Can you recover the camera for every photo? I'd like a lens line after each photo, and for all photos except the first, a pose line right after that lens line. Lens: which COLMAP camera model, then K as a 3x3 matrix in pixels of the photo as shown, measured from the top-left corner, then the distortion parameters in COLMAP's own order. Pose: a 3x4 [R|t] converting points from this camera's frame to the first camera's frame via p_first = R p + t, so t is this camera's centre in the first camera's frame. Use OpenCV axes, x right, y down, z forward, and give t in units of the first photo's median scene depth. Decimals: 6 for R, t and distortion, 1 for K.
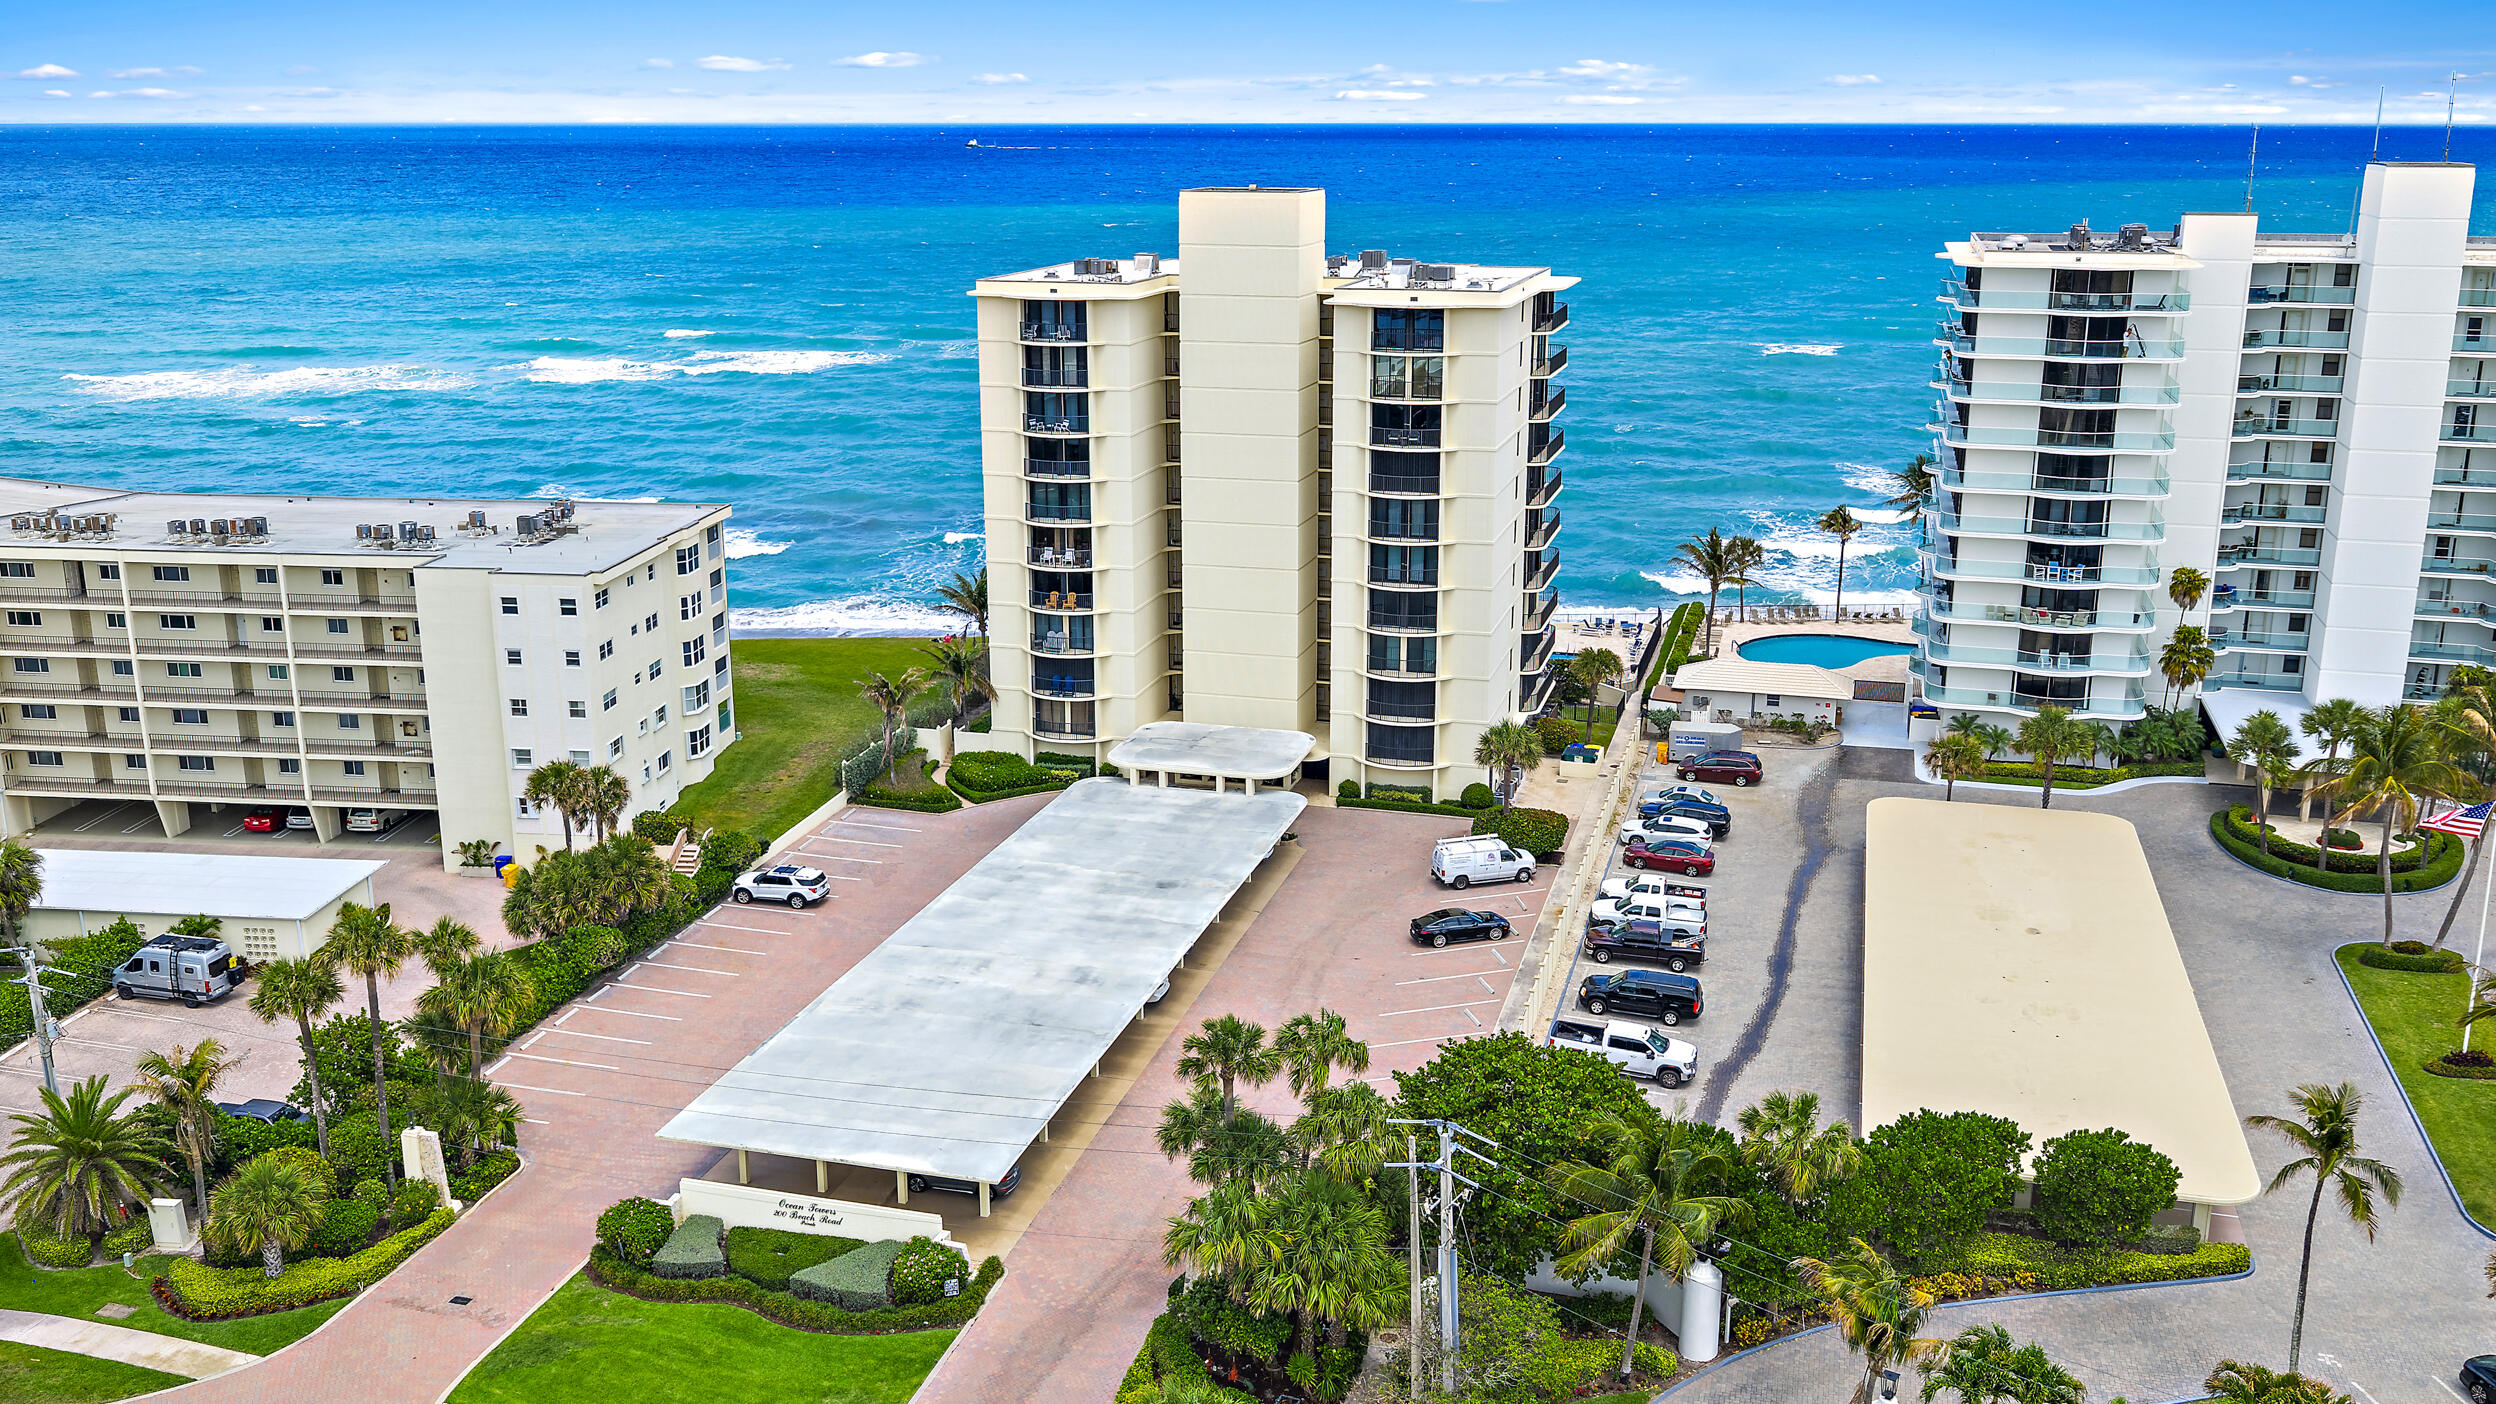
lens RADIAL K [[2154.2, 0, 1263.2], [0, 2154.2, 701.3], [0, 0, 1]] dist [0.032557, -0.059476]
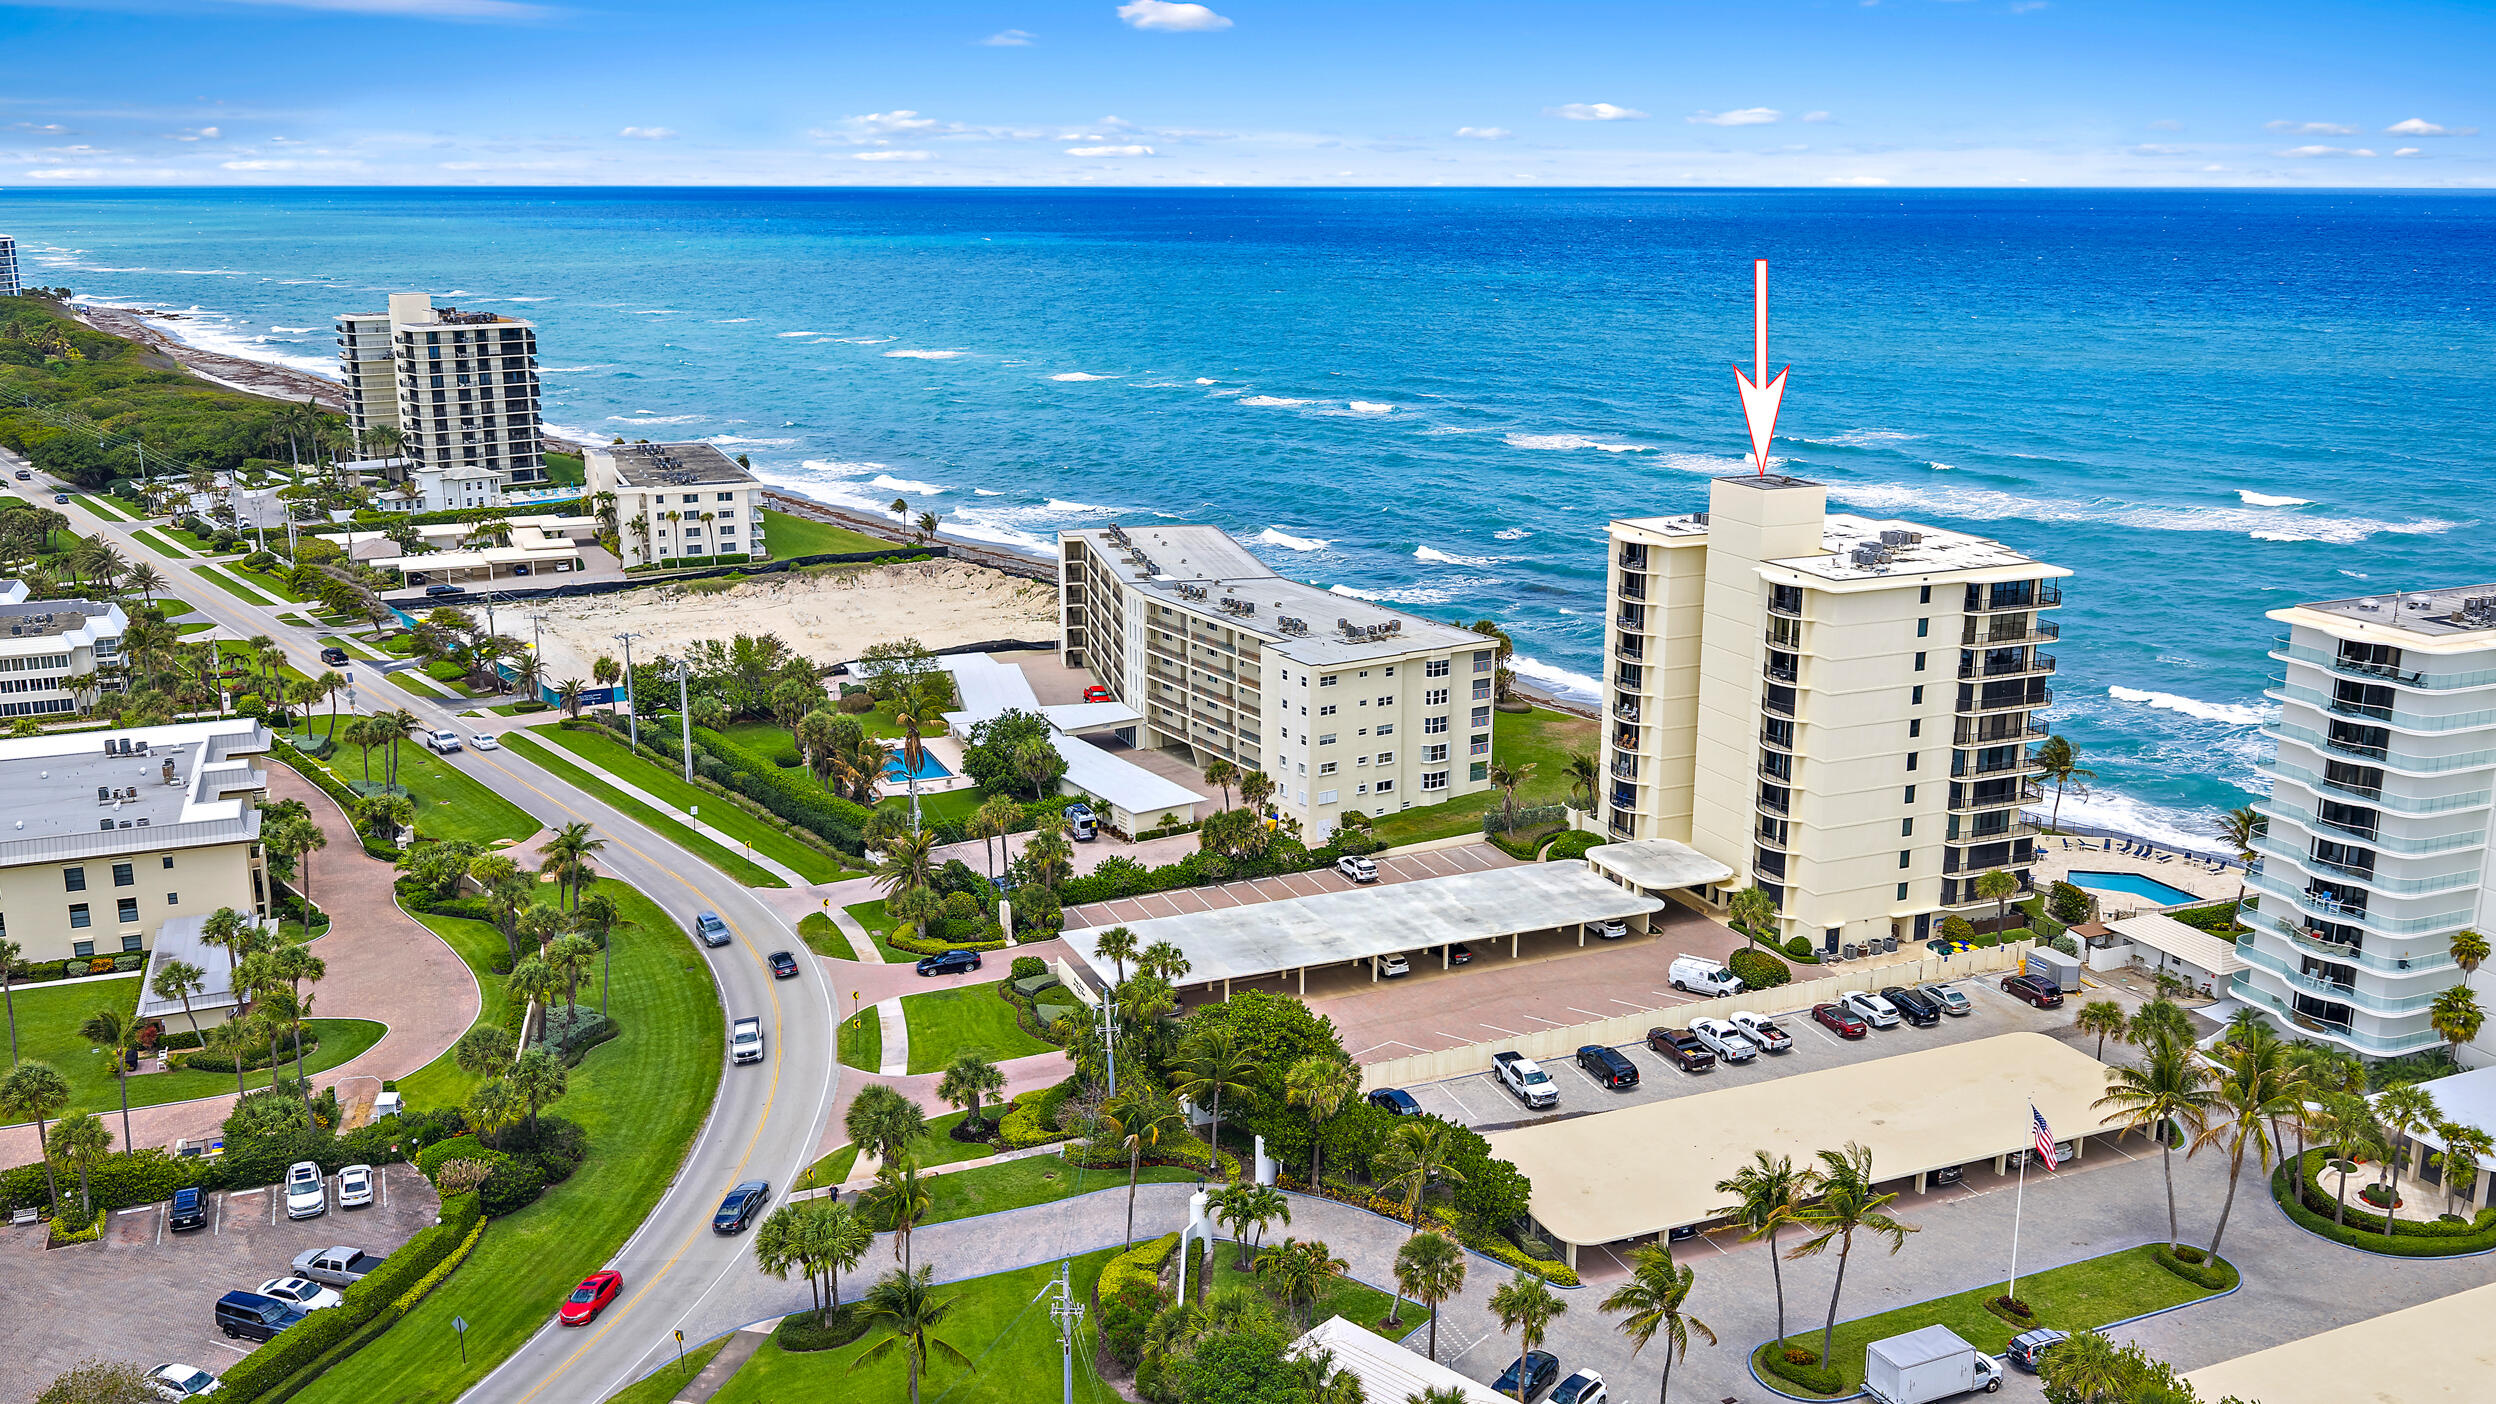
lens RADIAL K [[2154.2, 0, 1263.2], [0, 2154.2, 701.3], [0, 0, 1]] dist [0.032557, -0.059476]
pose [[0.624419, 0.191260, -0.757312, 0.871596], [-0.207969, 0.975269, 0.074831, -0.134516], [0.752894, 0.110772, 0.648752, -0.138893]]
